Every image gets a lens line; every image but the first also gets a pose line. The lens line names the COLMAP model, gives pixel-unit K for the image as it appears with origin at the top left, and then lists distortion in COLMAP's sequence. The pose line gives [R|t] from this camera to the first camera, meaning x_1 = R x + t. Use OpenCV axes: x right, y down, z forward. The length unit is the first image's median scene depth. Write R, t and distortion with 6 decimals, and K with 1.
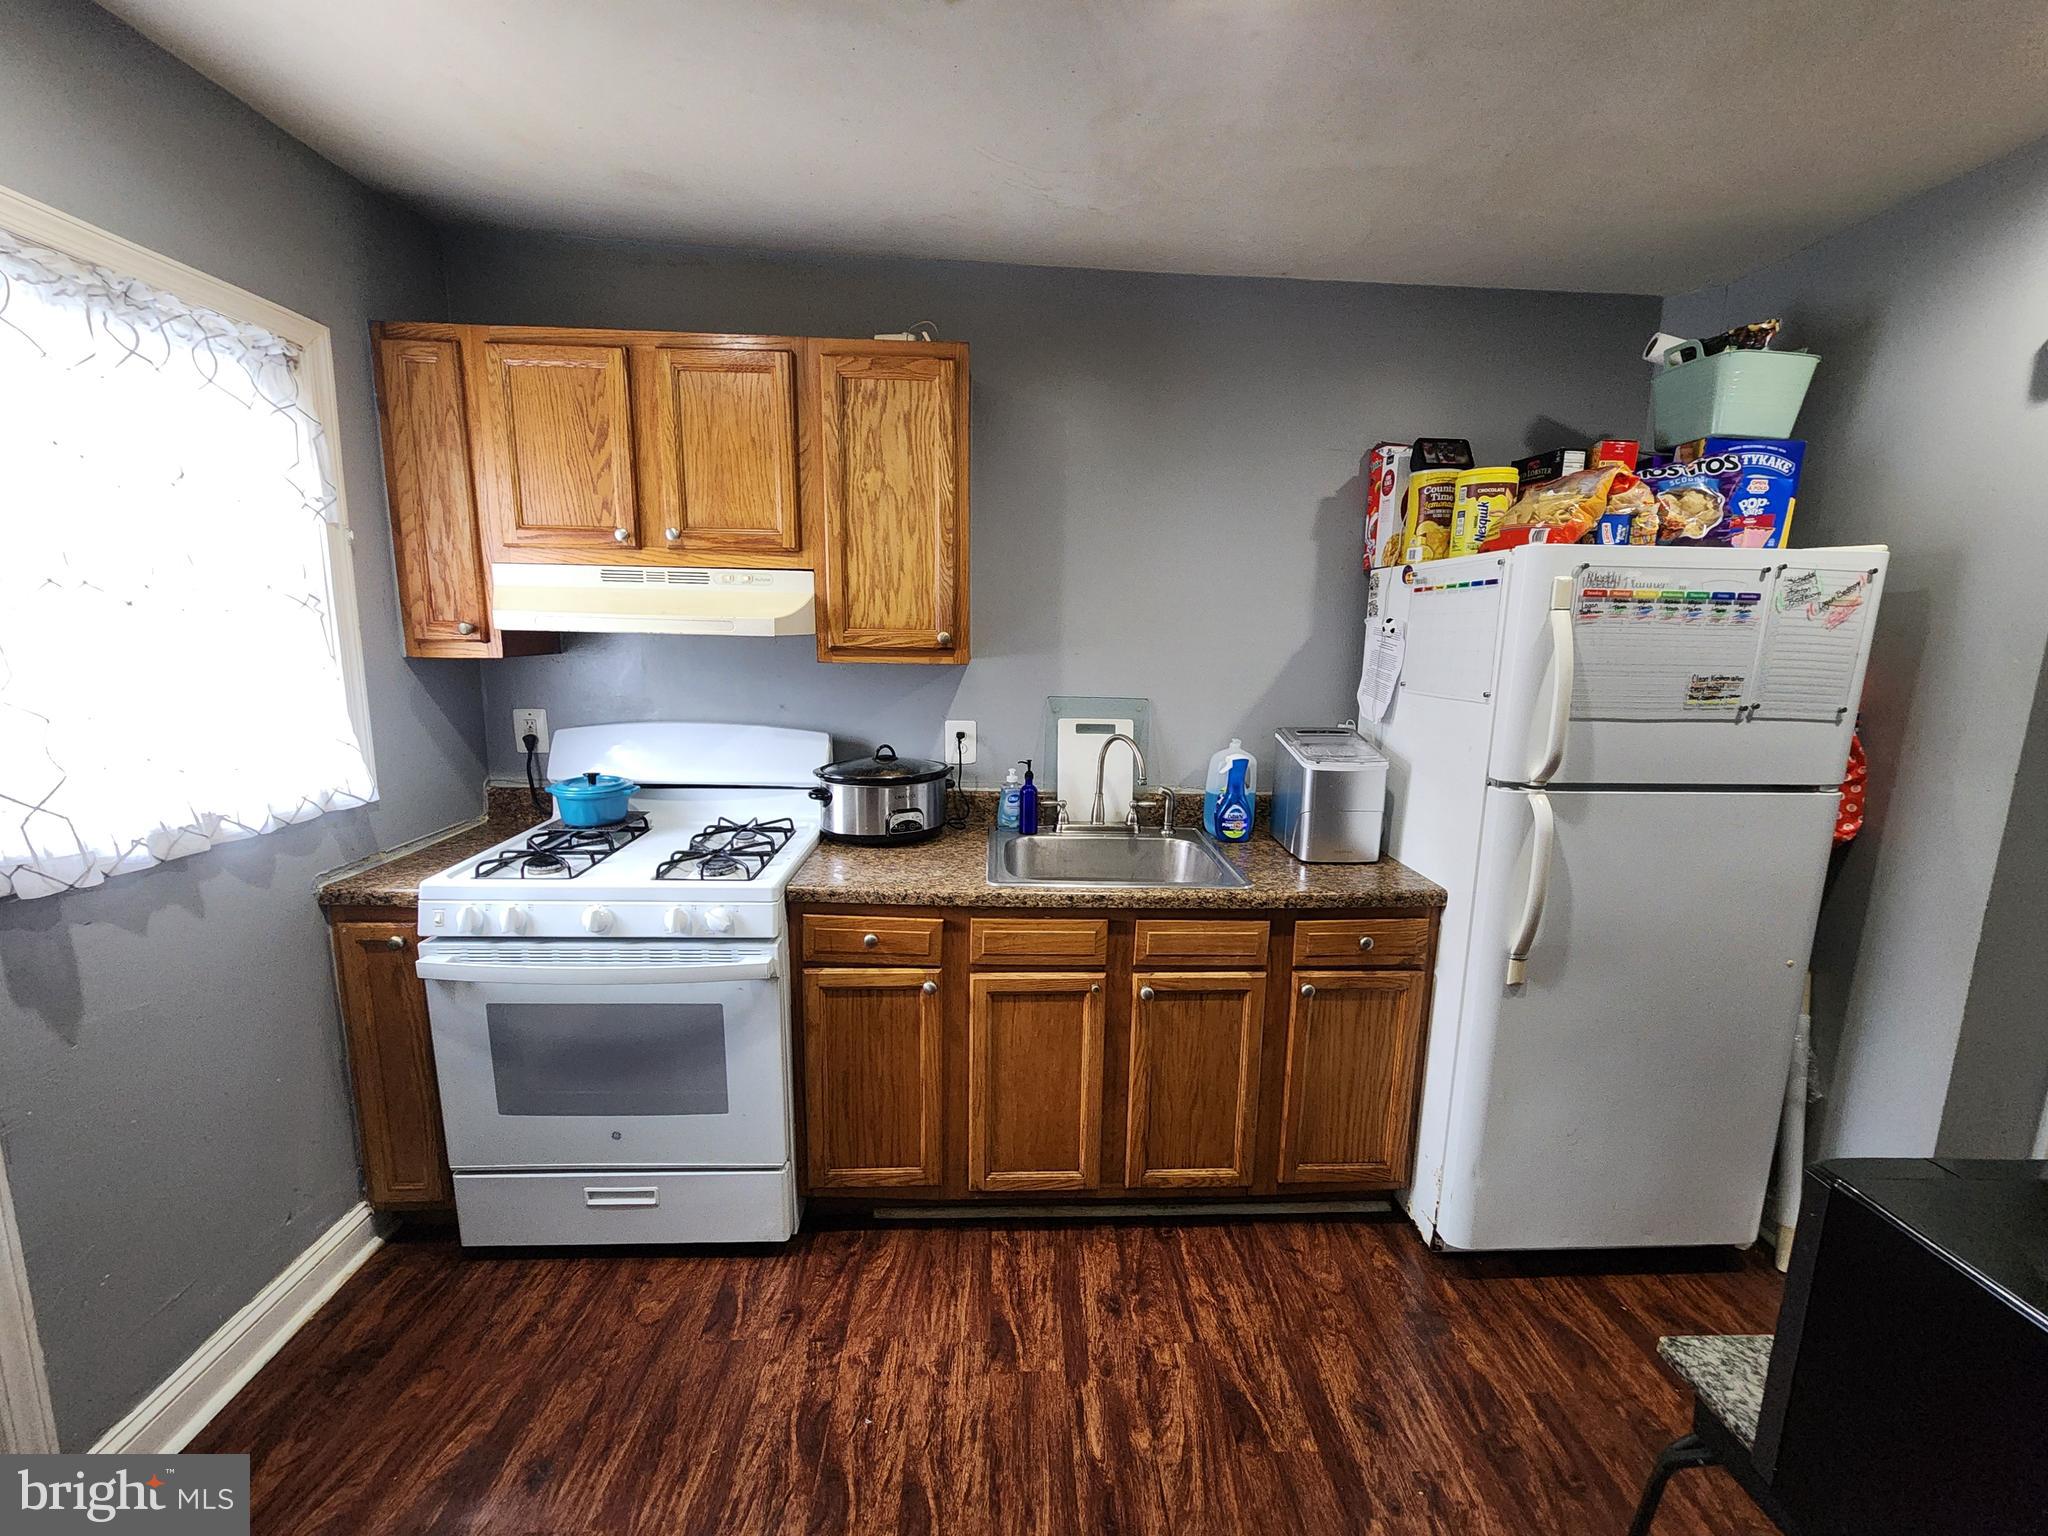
lens RADIAL K [[836.8, 0, 1036.7], [0, 836.8, 771.3], [0, 0, 1]] dist [-0.006738, 0.000128]
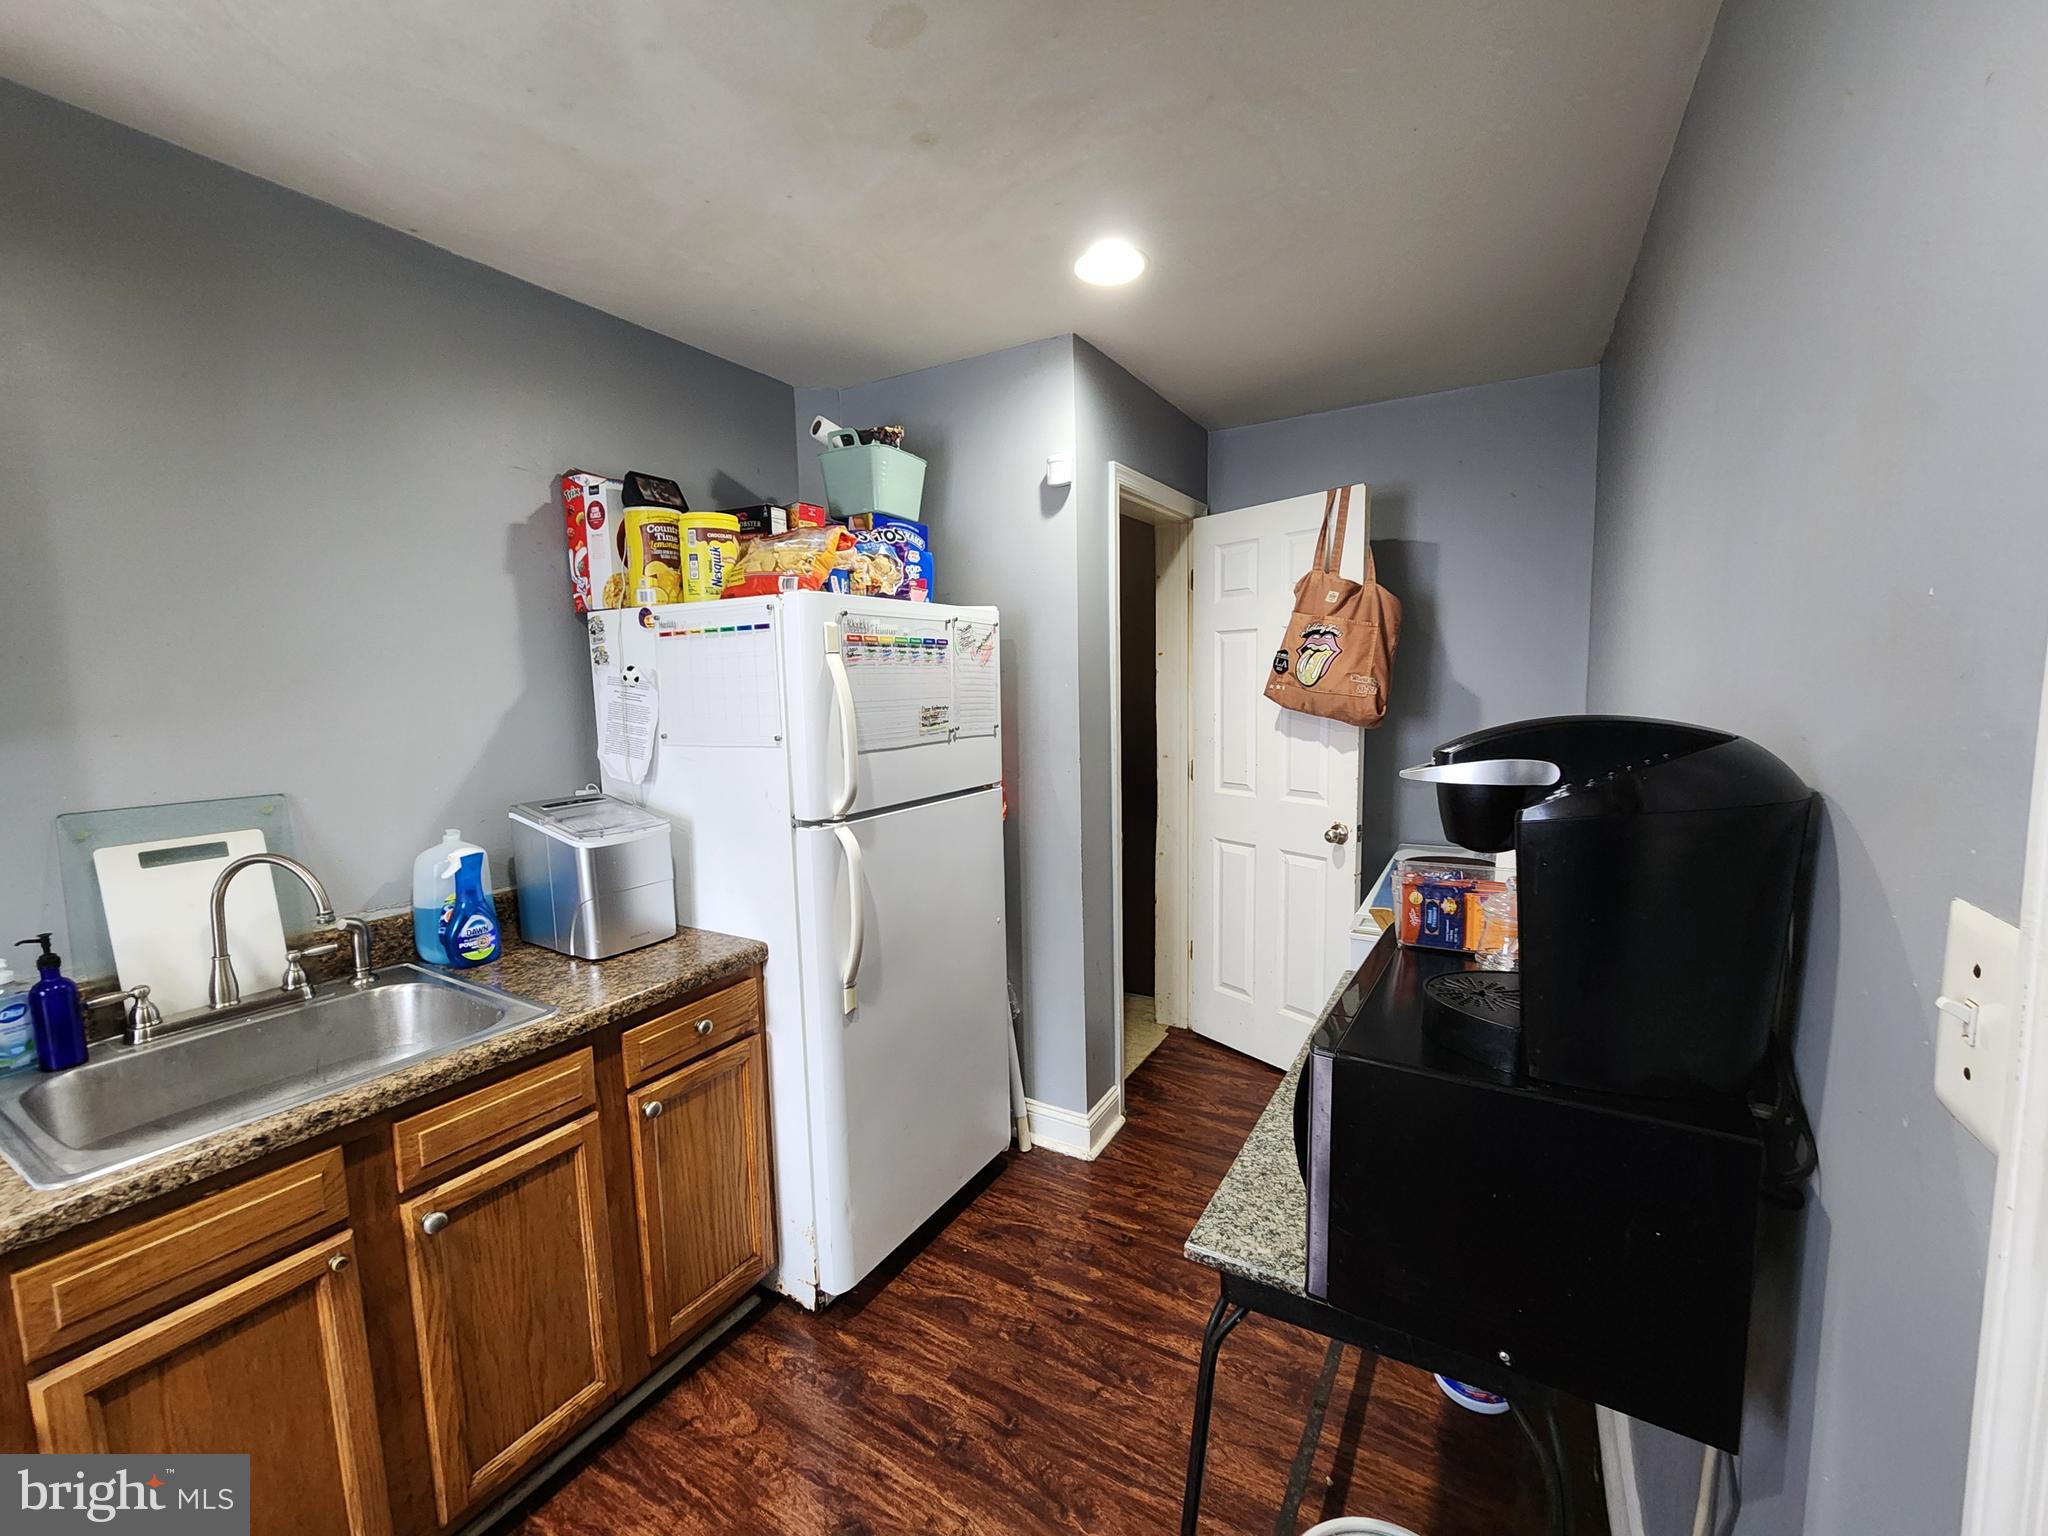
lens RADIAL K [[836.8, 0, 1036.7], [0, 836.8, 771.3], [0, 0, 1]] dist [-0.006738, 0.000128]
pose [[0.531084, -0.120117, 0.838762, -0.126746], [0.171654, 0.984627, 0.032318, -0.029375], [-0.829750, 0.126813, 0.543538, 0.188629]]
